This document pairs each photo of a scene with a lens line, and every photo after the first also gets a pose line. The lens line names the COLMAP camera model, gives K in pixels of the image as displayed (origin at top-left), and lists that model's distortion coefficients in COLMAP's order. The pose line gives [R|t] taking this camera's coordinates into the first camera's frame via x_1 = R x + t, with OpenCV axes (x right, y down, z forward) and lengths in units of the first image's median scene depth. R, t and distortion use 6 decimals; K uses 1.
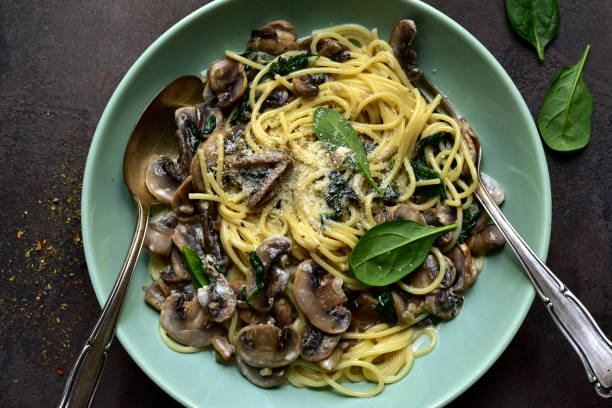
lens RADIAL K [[1133.7, 0, 304.9], [0, 1133.7, 202.8], [0, 0, 1]] dist [0.017931, 0.000000]
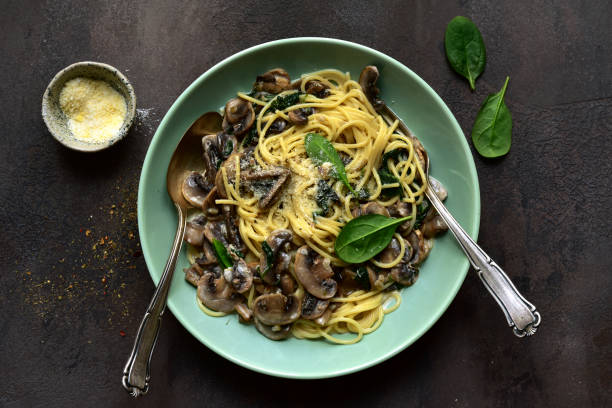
lens RADIAL K [[1133.7, 0, 307.3], [0, 1133.7, 202.7], [0, 0, 1]] dist [0.017931, 0.000000]
pose [[0.999267, -0.033321, 0.018872, -0.017348], [0.032765, 0.999041, 0.029039, -0.039999], [-0.019822, -0.028399, 0.999400, -0.356761]]
